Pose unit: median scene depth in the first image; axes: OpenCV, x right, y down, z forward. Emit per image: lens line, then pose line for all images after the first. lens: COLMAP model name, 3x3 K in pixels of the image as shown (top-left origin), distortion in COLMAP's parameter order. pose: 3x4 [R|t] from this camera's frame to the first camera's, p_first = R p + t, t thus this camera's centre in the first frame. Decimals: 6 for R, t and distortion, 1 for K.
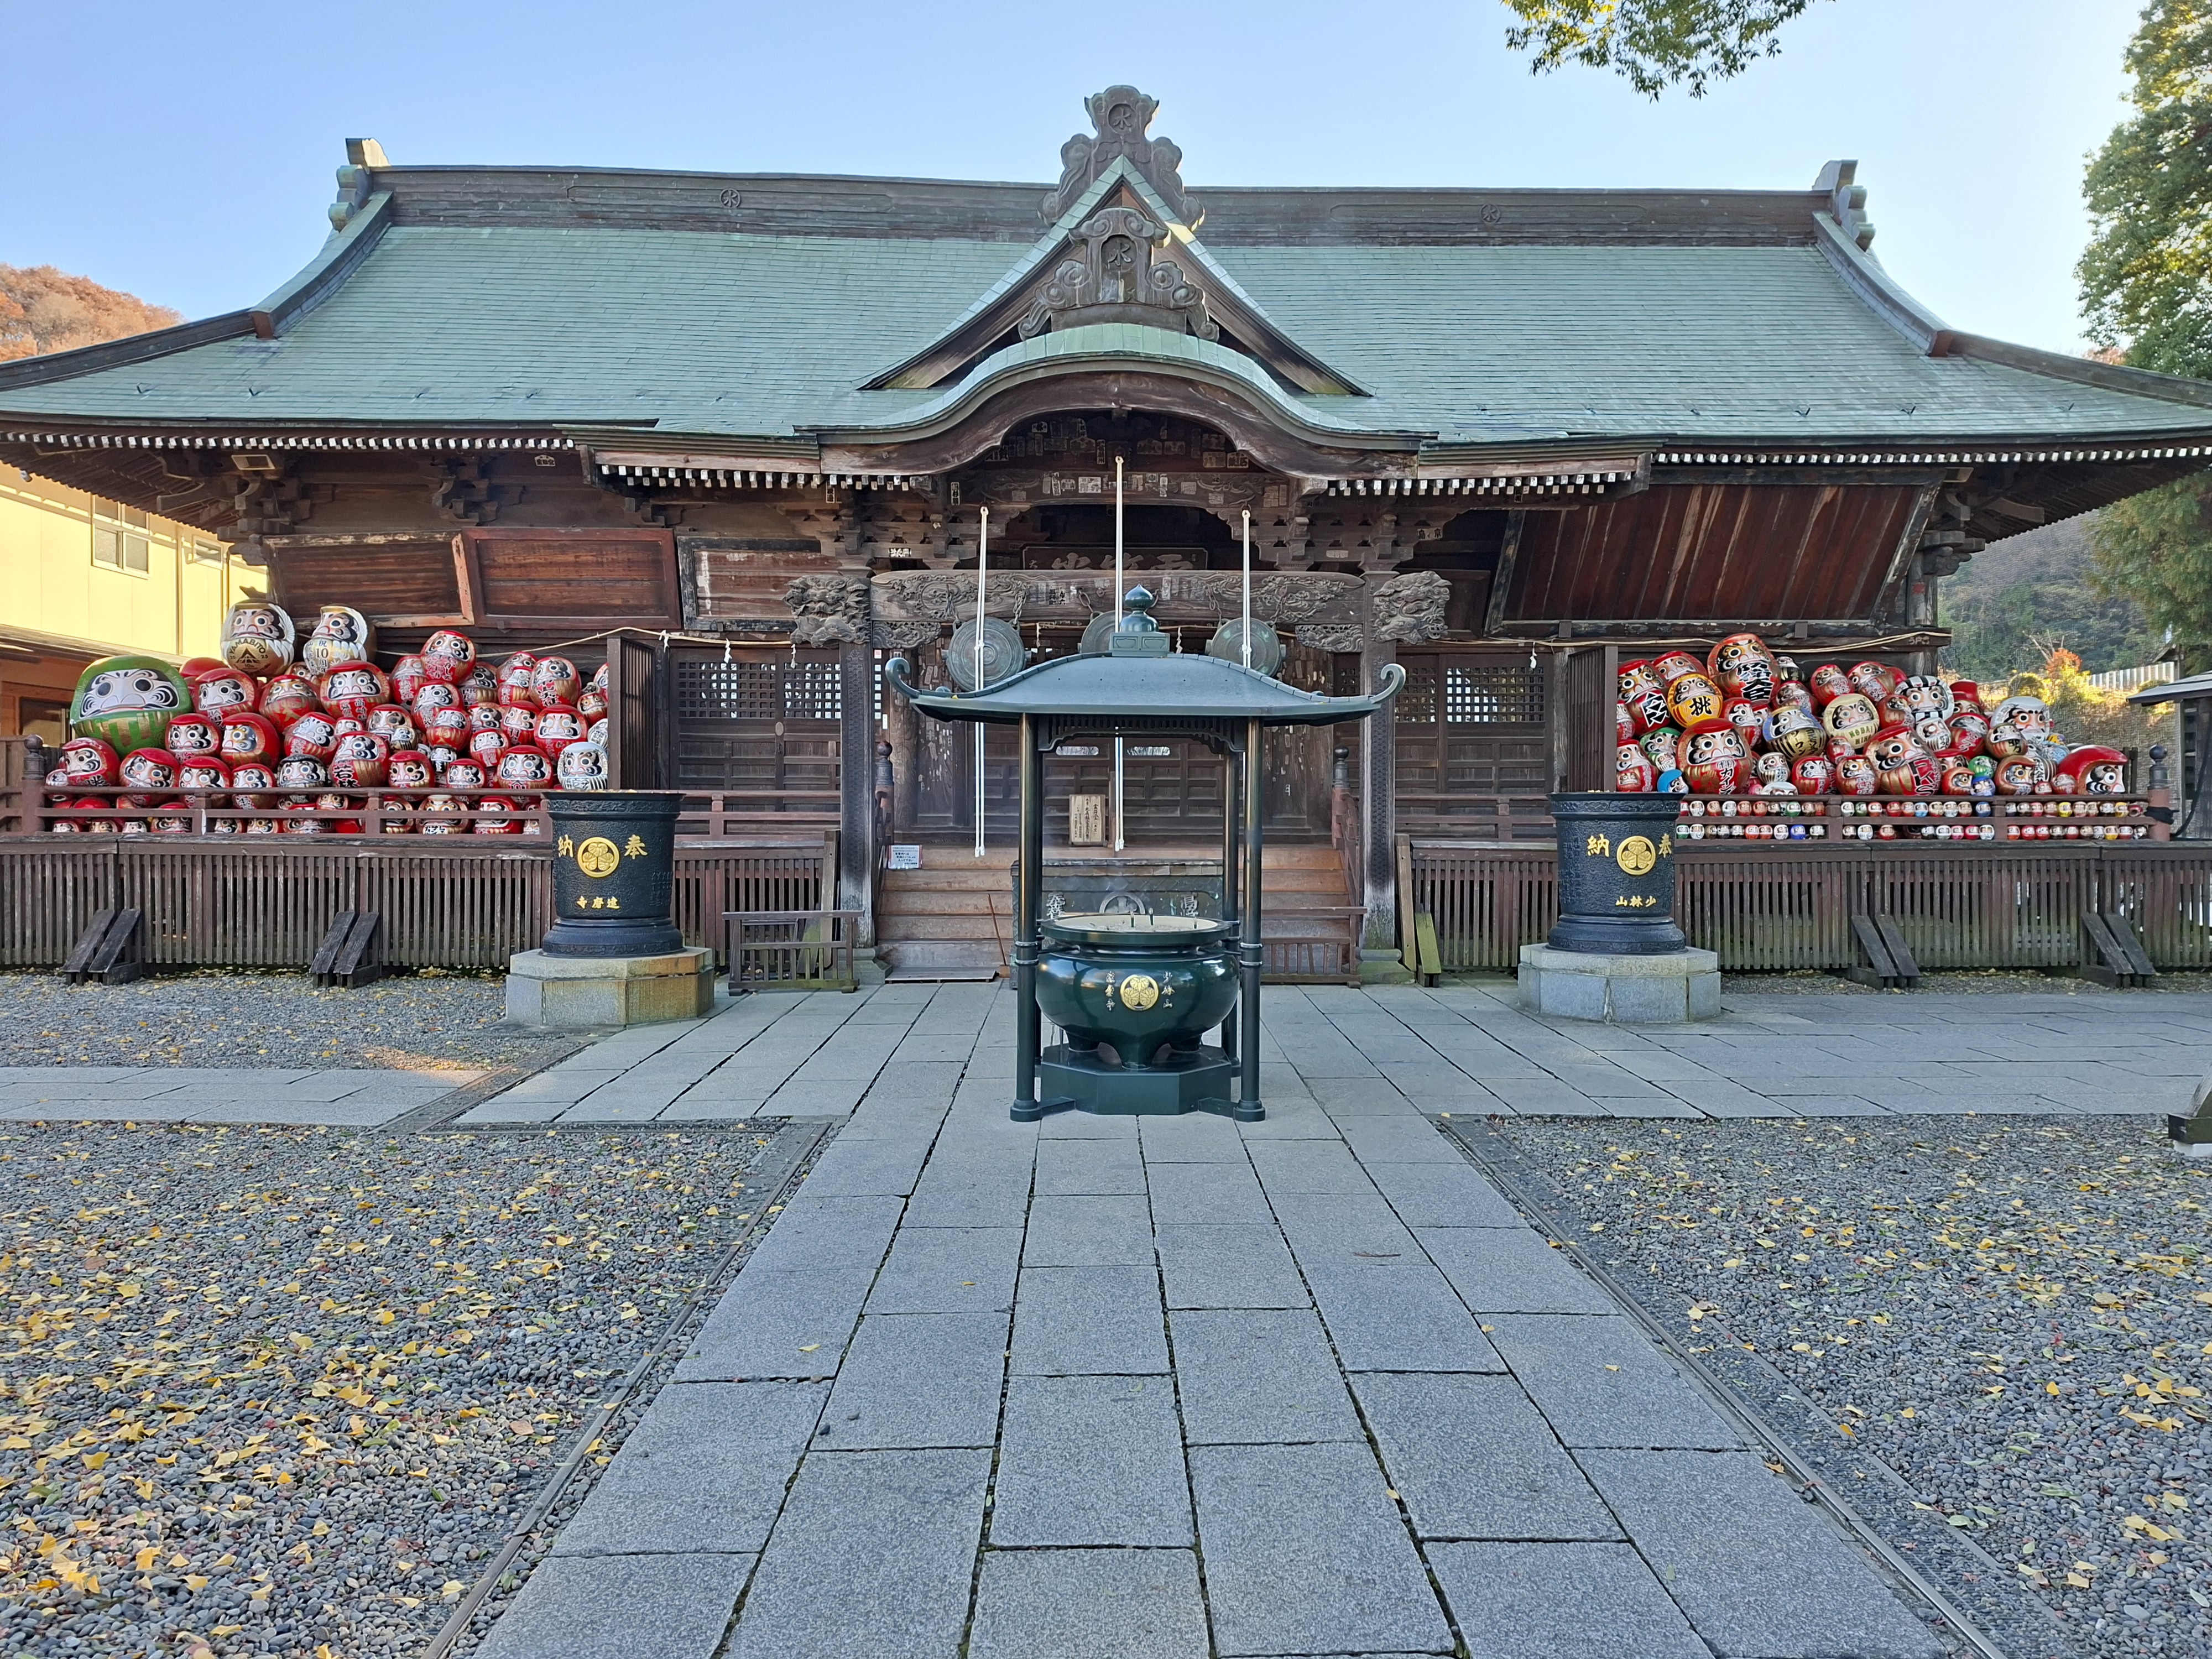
lens RADIAL K [[1479.2, 0, 1104.0], [0, 1479.2, 820.8], [0, 0, 1]] dist [0.005900, 0.000557]
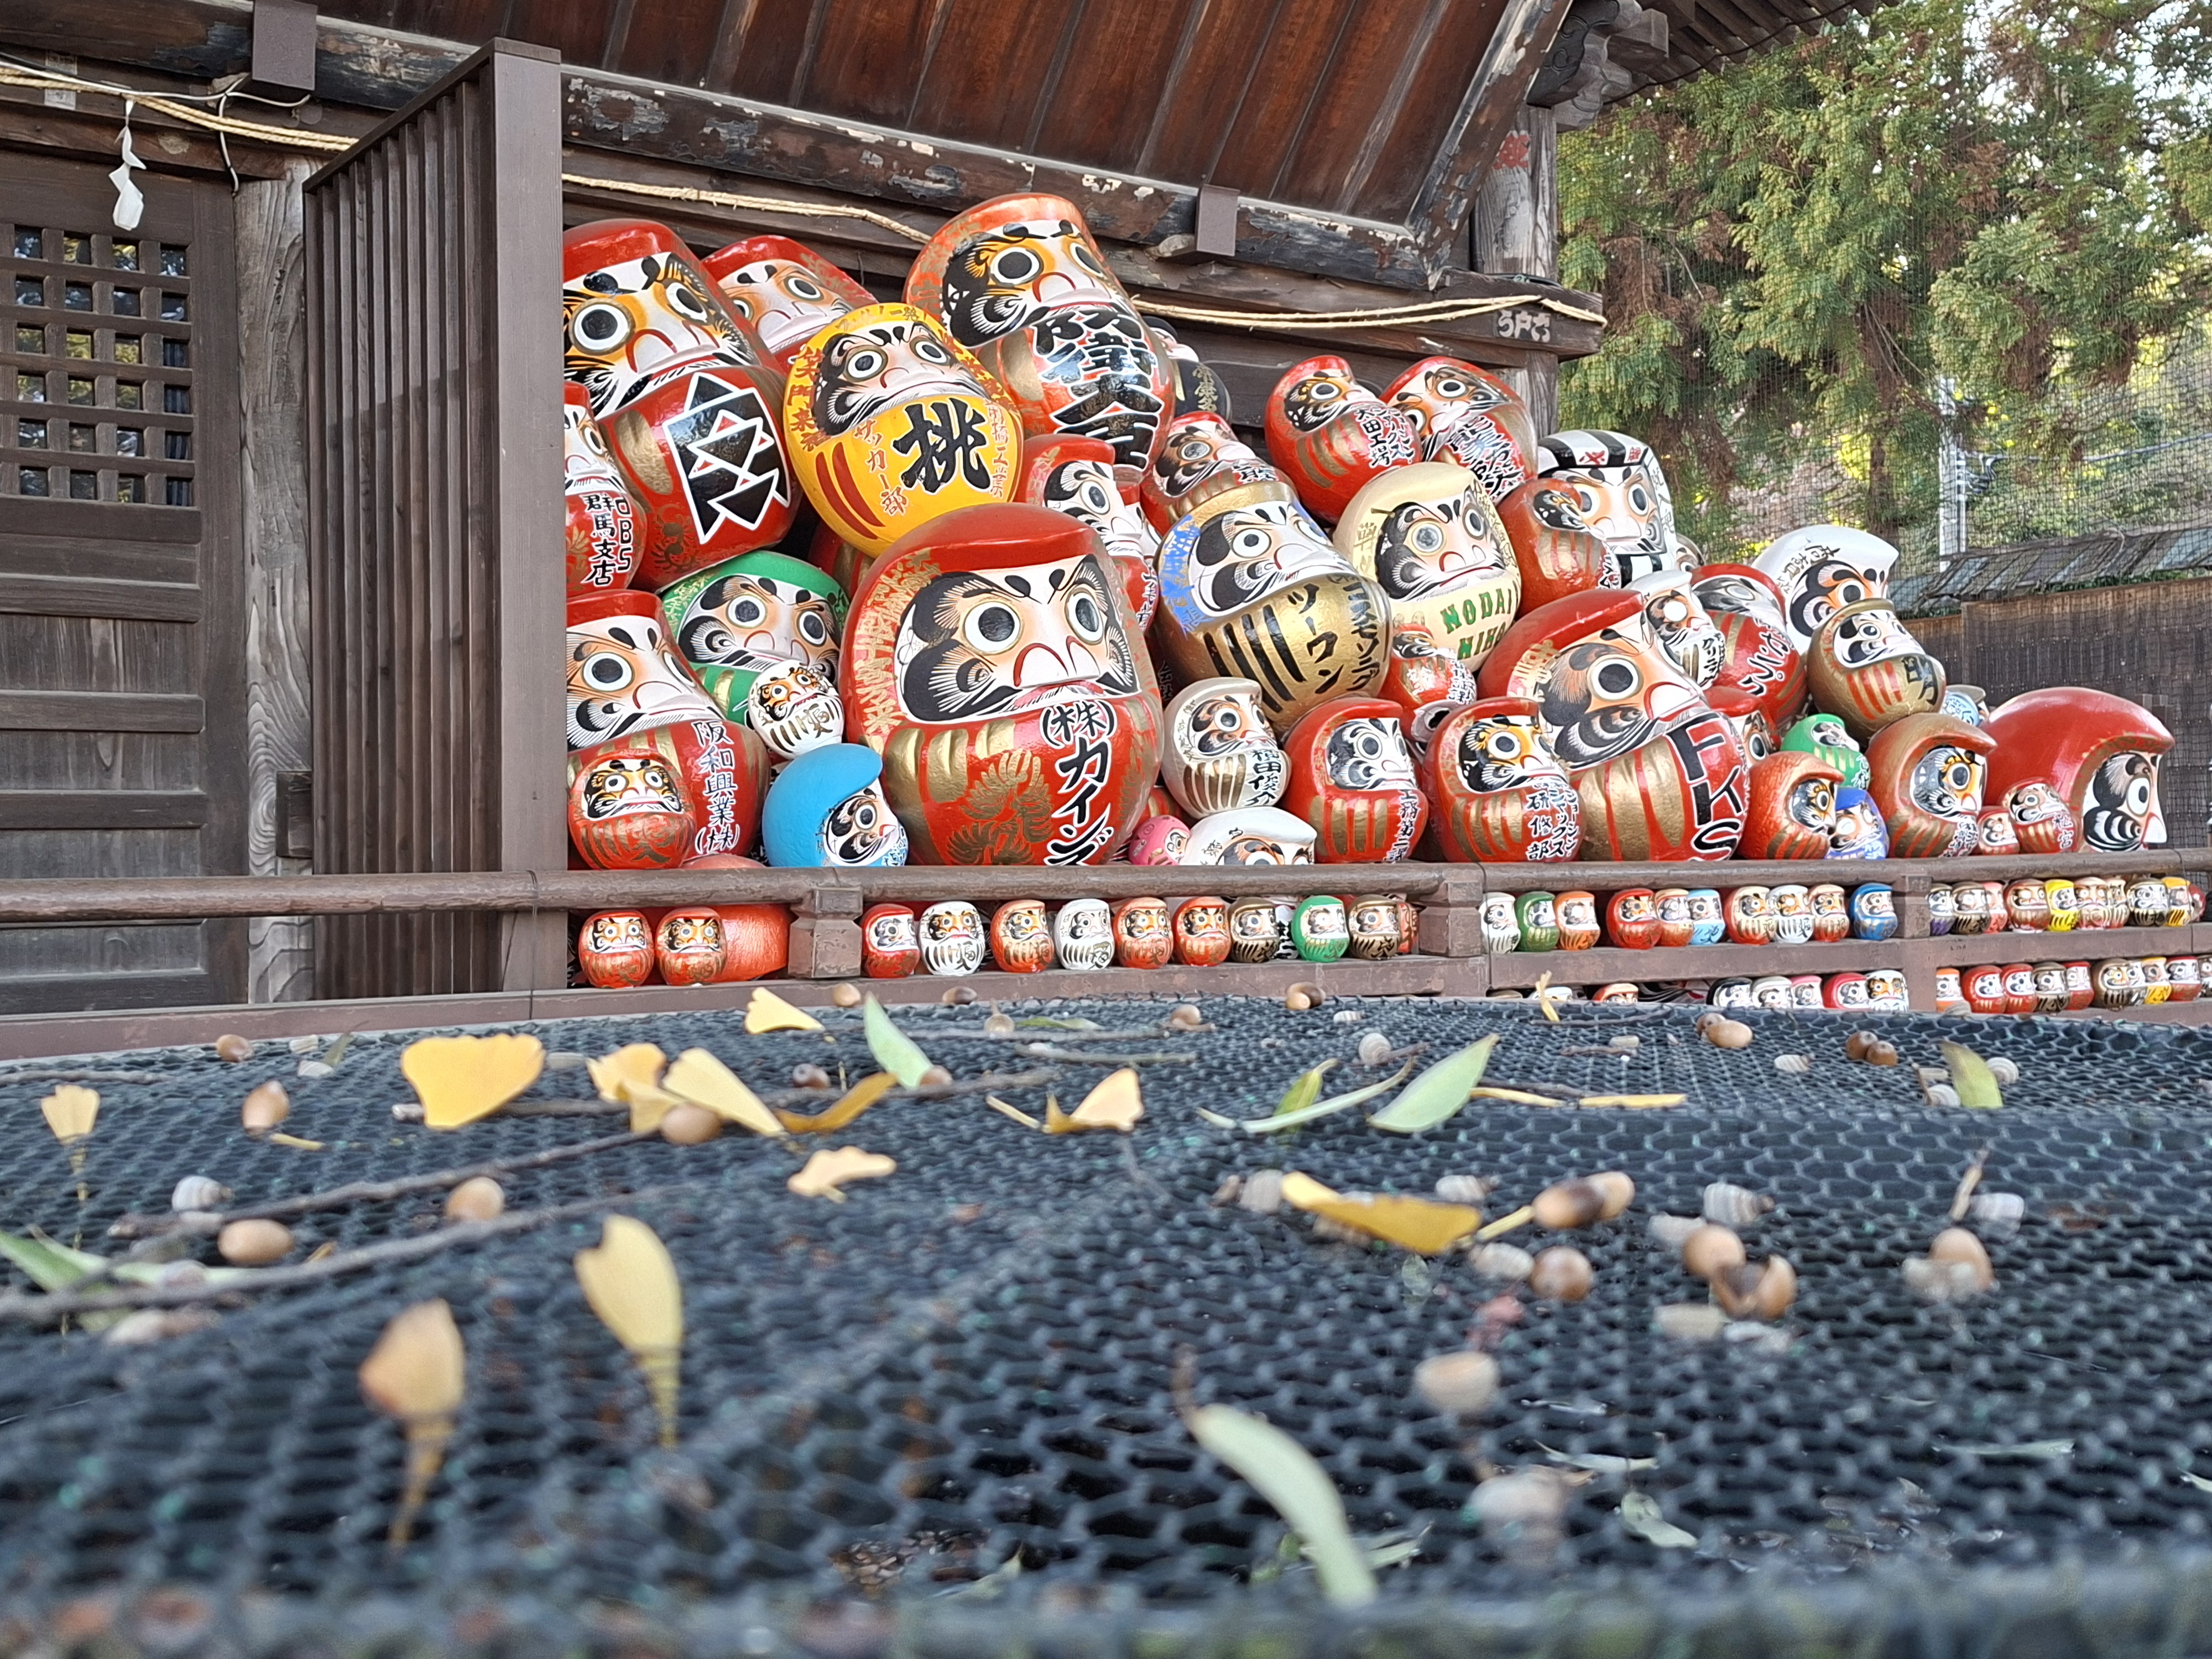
lens RADIAL K [[2285.5, 0, 1102.8], [0, 2285.5, 833.1], [0, 0, 1]] dist [0.052986, 0.000000]
pose [[0.820247, -0.005190, 0.571986, 0.237037], [0.010650, 0.999924, -0.006198, -0.020451], [-0.571910, 0.011176, 0.820240, 0.725965]]
